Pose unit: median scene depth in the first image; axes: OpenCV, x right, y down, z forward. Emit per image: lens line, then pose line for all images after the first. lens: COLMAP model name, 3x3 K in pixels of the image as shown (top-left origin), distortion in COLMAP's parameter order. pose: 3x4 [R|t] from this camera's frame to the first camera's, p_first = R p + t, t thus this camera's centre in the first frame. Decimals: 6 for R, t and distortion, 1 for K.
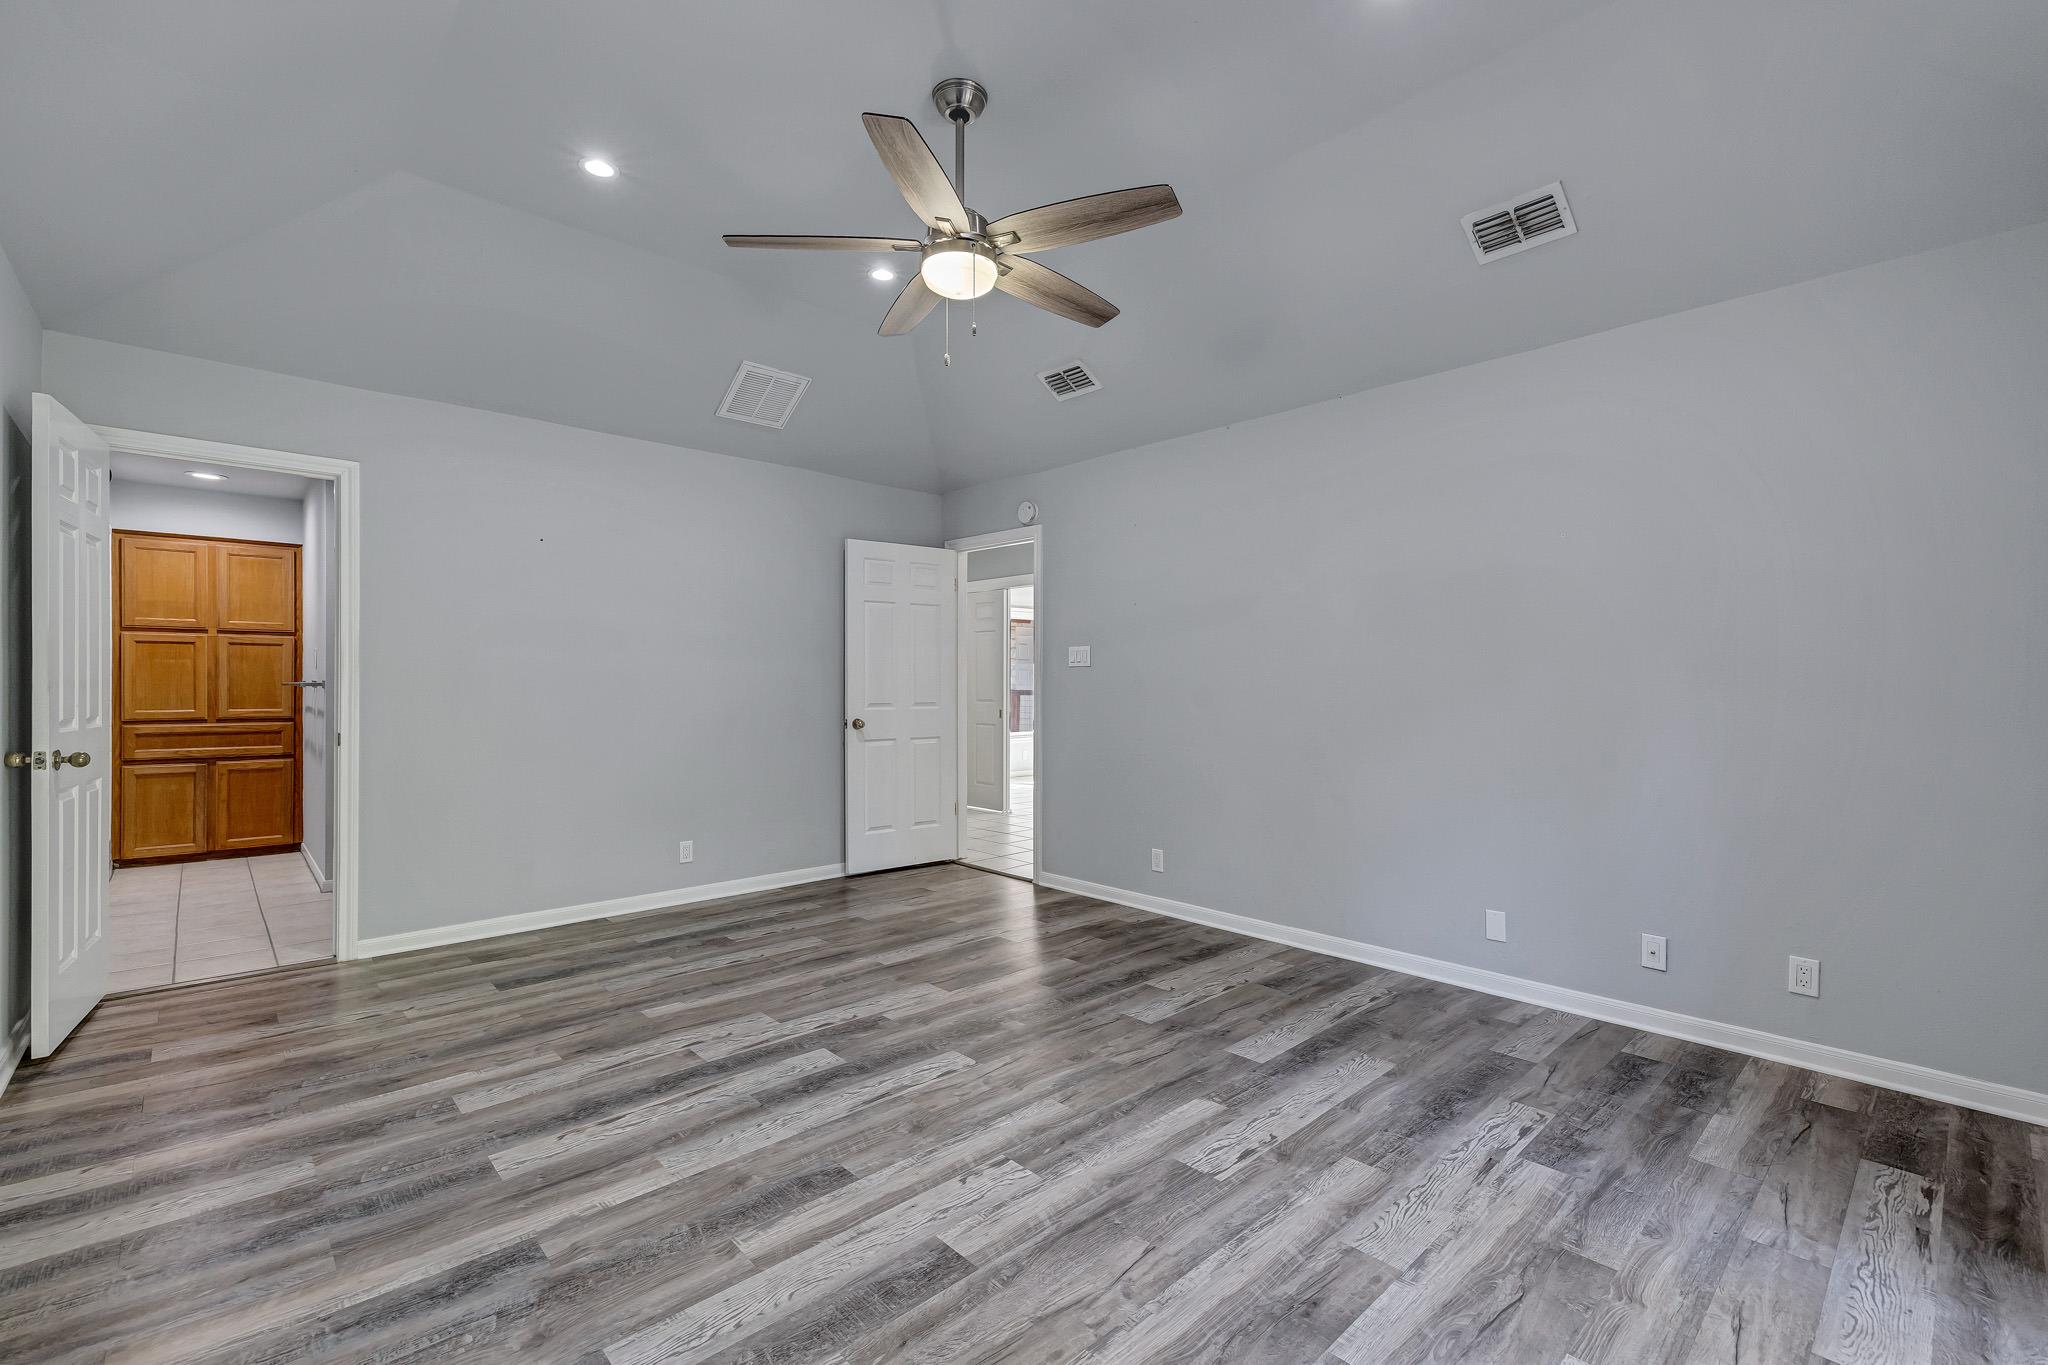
lens RADIAL K [[877.6, 0, 1016.4], [0, 877.6, 681.2], [0, 0, 1]] dist [0.000724, 0.000235]
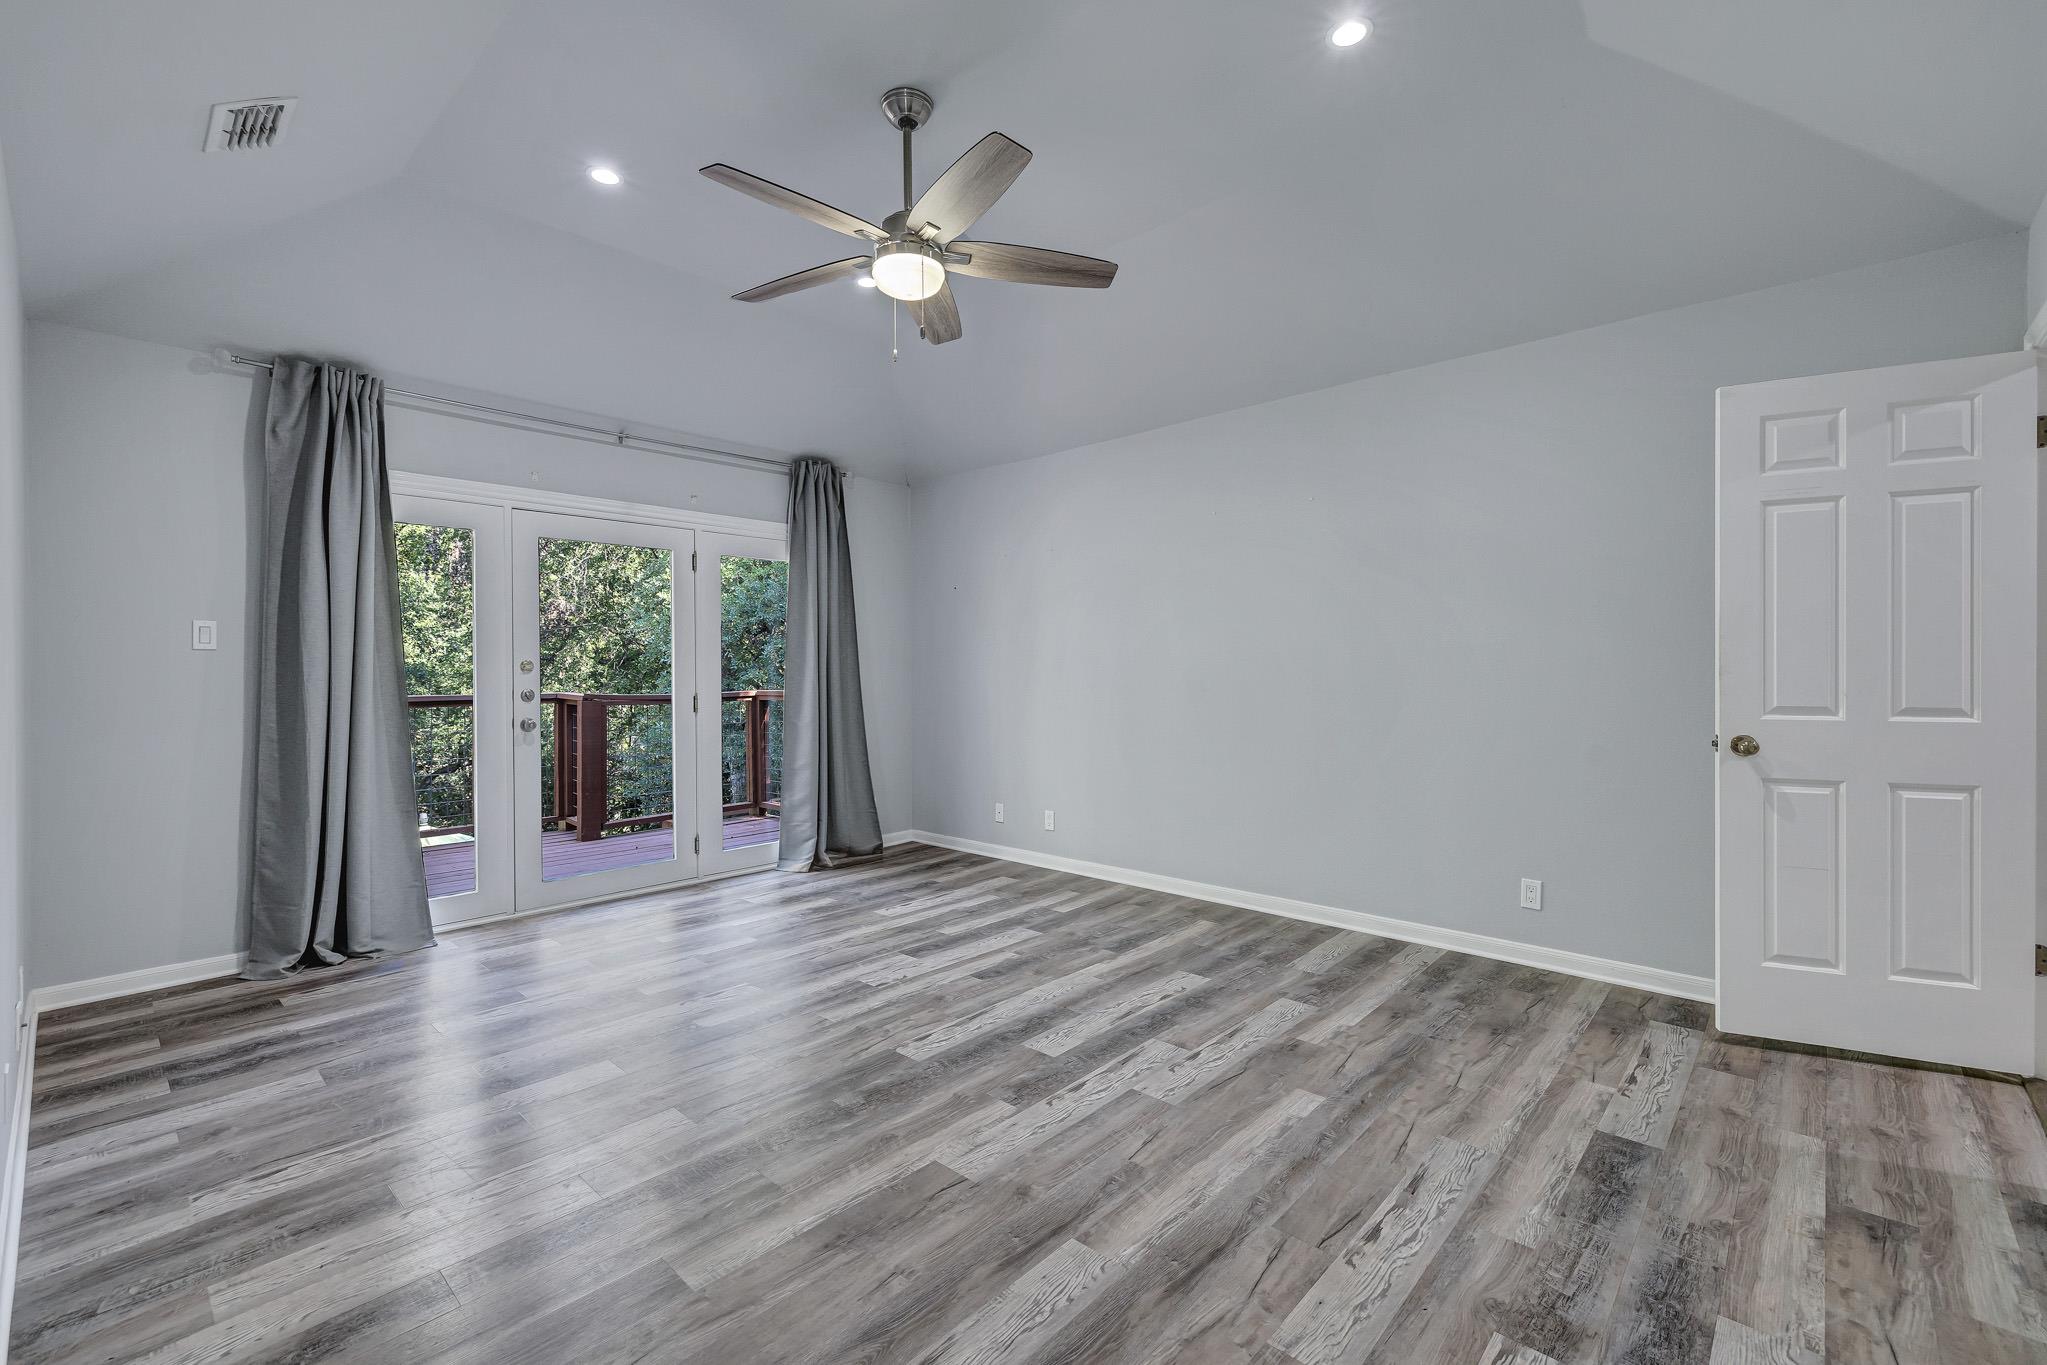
lens RADIAL K [[873.4, 0, 1017.7], [0, 873.4, 659.2], [0, 0, 1]] dist [0.001062, 0.000055]
pose [[-0.996616, 0.001334, -0.082183, -0.103078], [0.002685, 0.999863, -0.016319, -0.003978], [0.082150, -0.016485, -0.996484, 2.002839]]
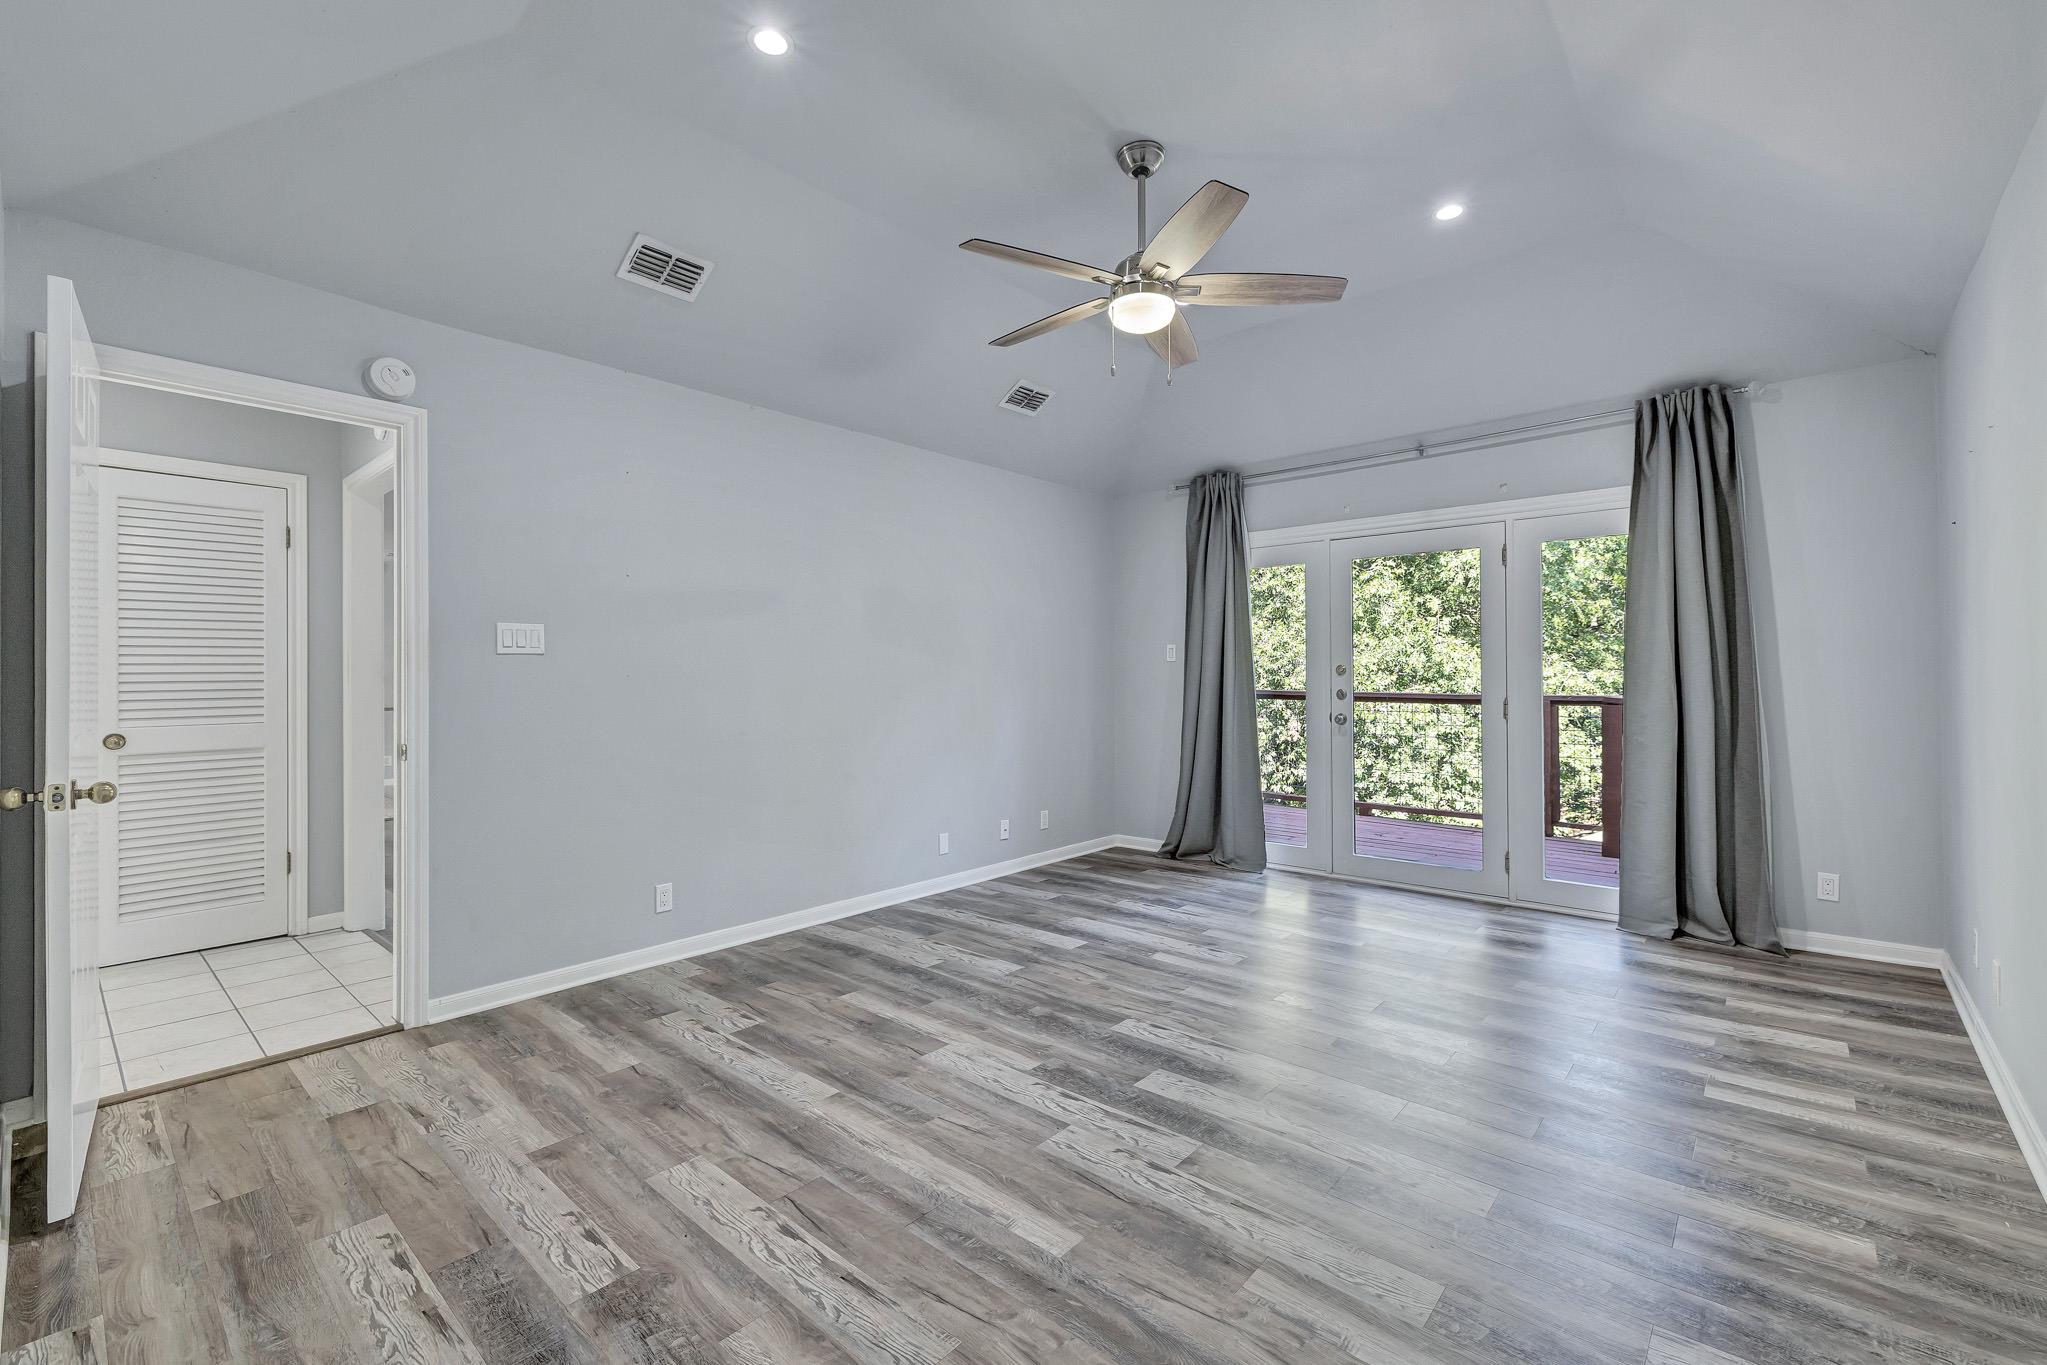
lens RADIAL K [[876.2, 0, 1029.4], [0, 876.2, 654.3], [0, 0, 1]] dist [0.000896, -0.000076]
pose [[-0.105232, 0.022505, 0.994193, -1.150371], [0.000319, 0.999745, -0.022597, -0.010601], [-0.994448, -0.002061, -0.105212, 1.230232]]
